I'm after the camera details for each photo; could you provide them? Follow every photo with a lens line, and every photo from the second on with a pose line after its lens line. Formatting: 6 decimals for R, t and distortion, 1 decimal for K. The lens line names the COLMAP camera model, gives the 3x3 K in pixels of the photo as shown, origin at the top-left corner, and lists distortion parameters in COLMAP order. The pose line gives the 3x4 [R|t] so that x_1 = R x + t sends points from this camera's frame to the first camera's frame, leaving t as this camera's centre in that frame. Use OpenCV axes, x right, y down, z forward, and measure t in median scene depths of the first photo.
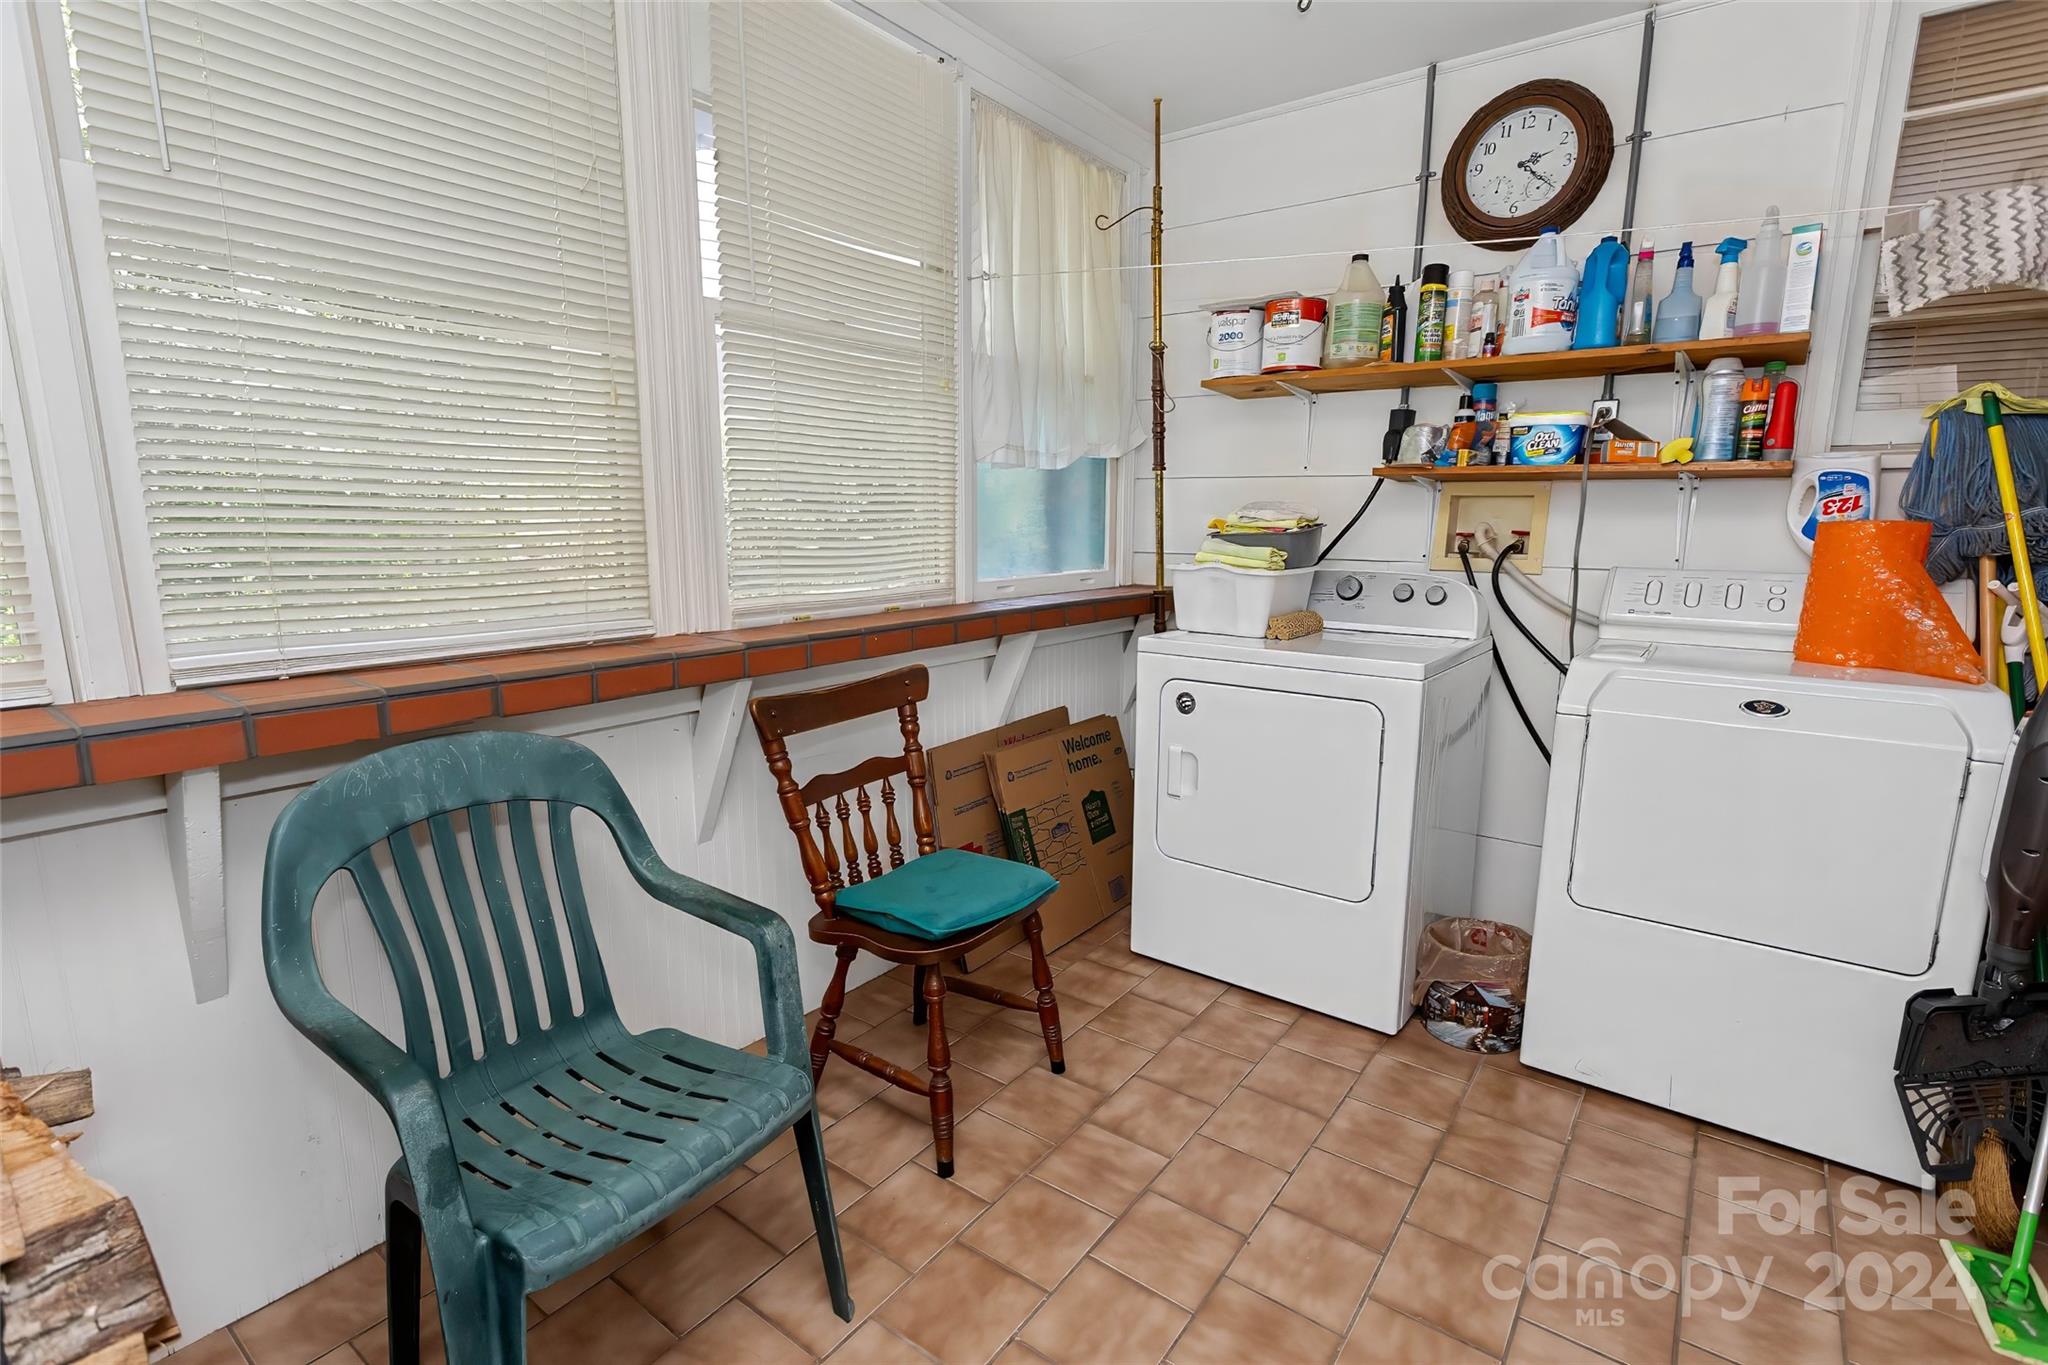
lens RADIAL K [[968.8, 0, 1027.1], [0, 968.8, 681.7], [0, 0, 1]] dist [-0.004045, 0.001467]
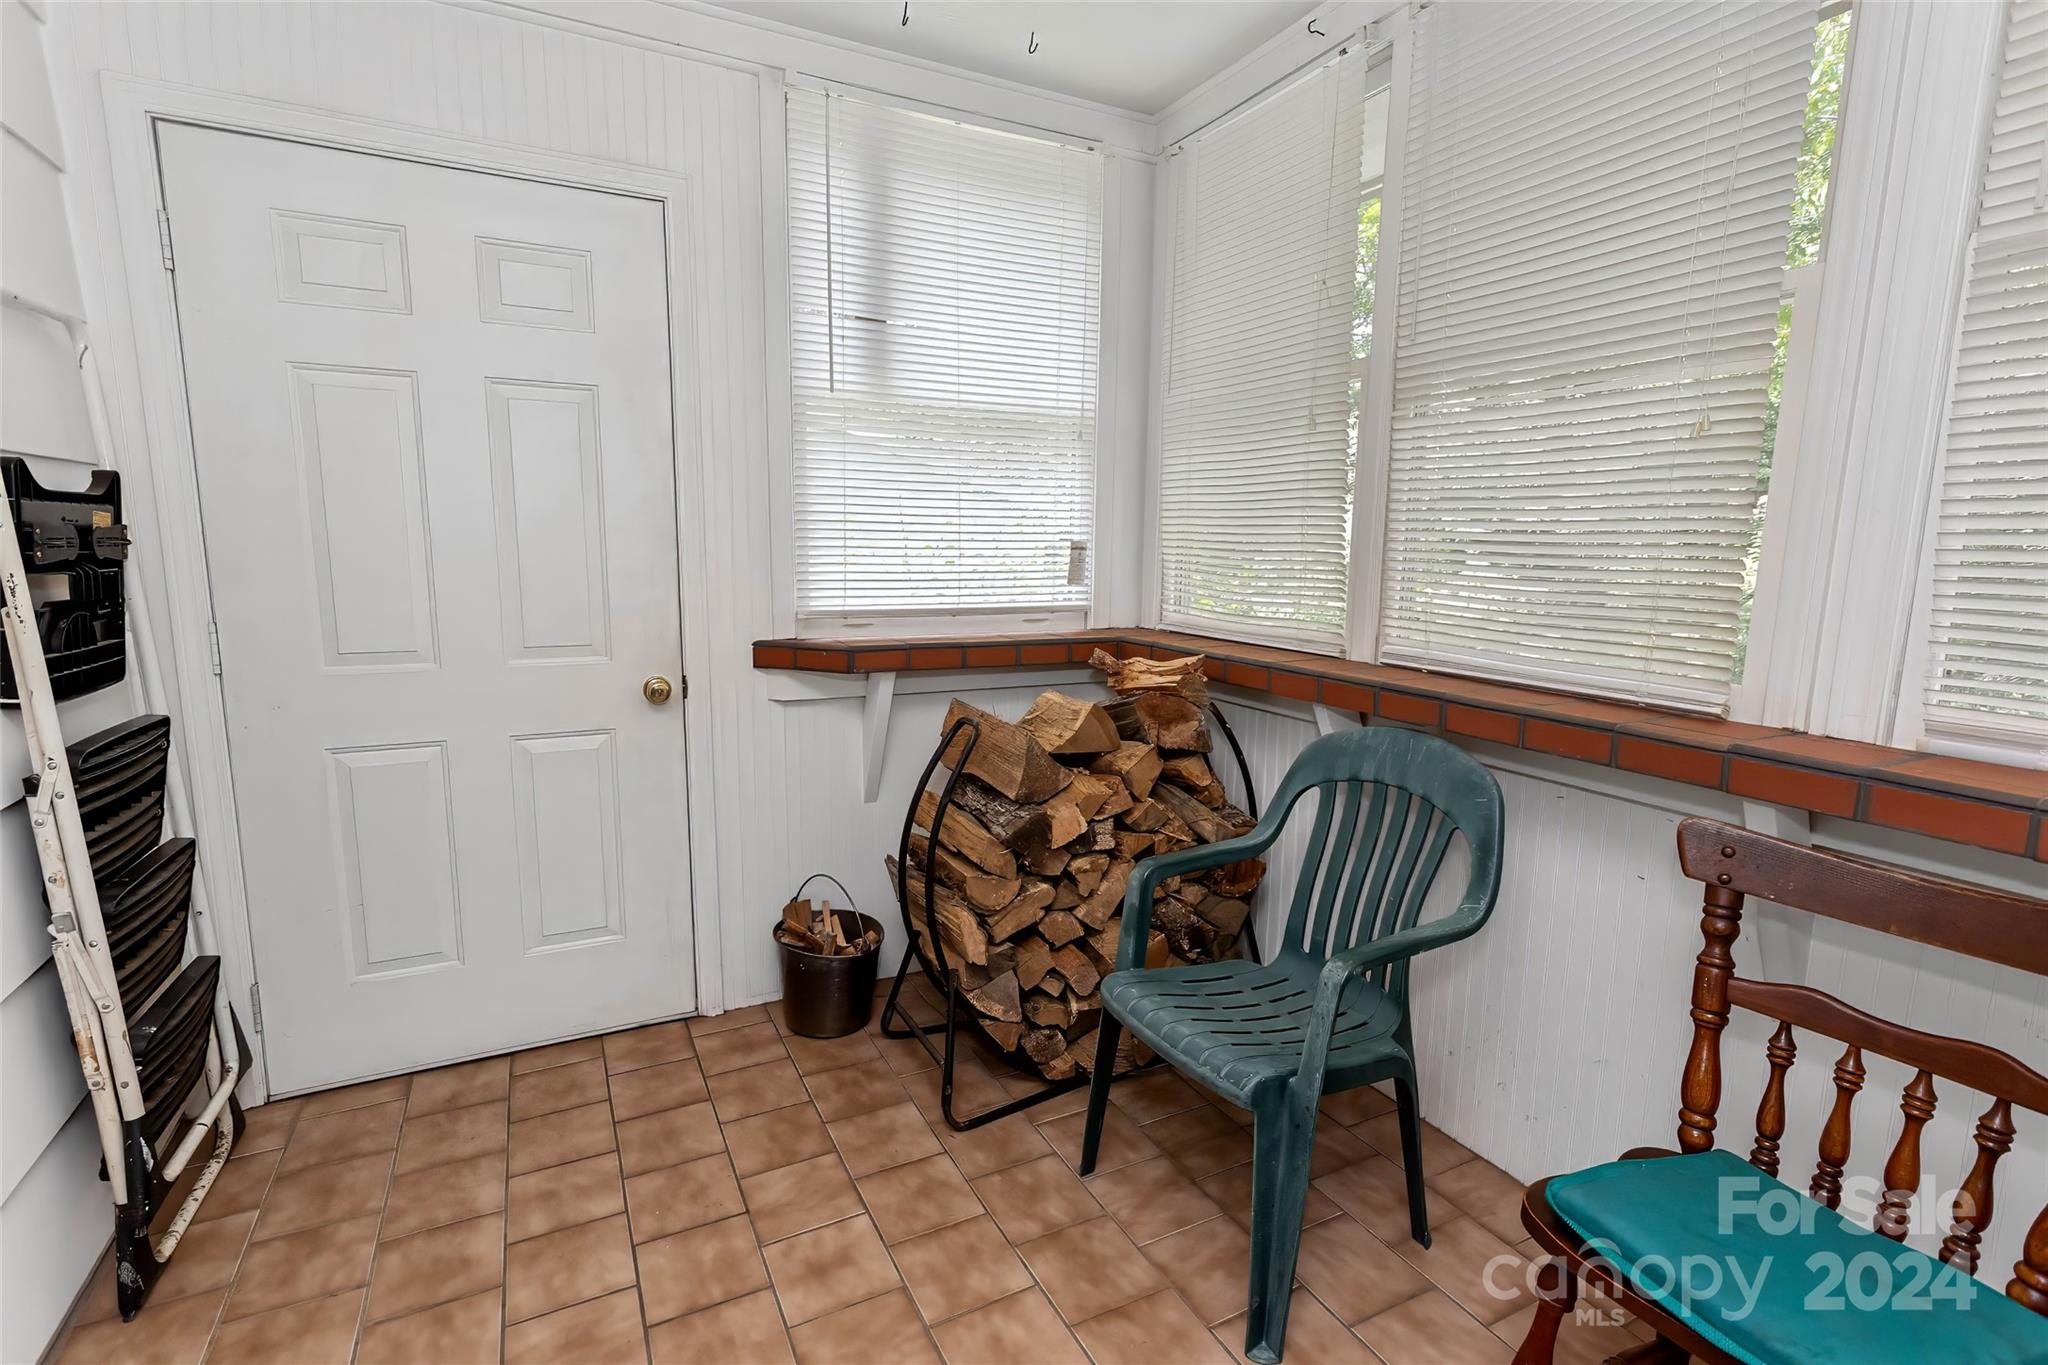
lens RADIAL K [[968.8, 0, 1024.7], [0, 968.8, 691.0], [0, 0, 1]] dist [-0.004045, 0.001467]
pose [[-0.444969, 0.122179, -0.887173, 0.551429], [-0.180800, 0.957995, 0.222614, -0.137036], [0.877105, 0.259457, -0.404188, 0.790840]]
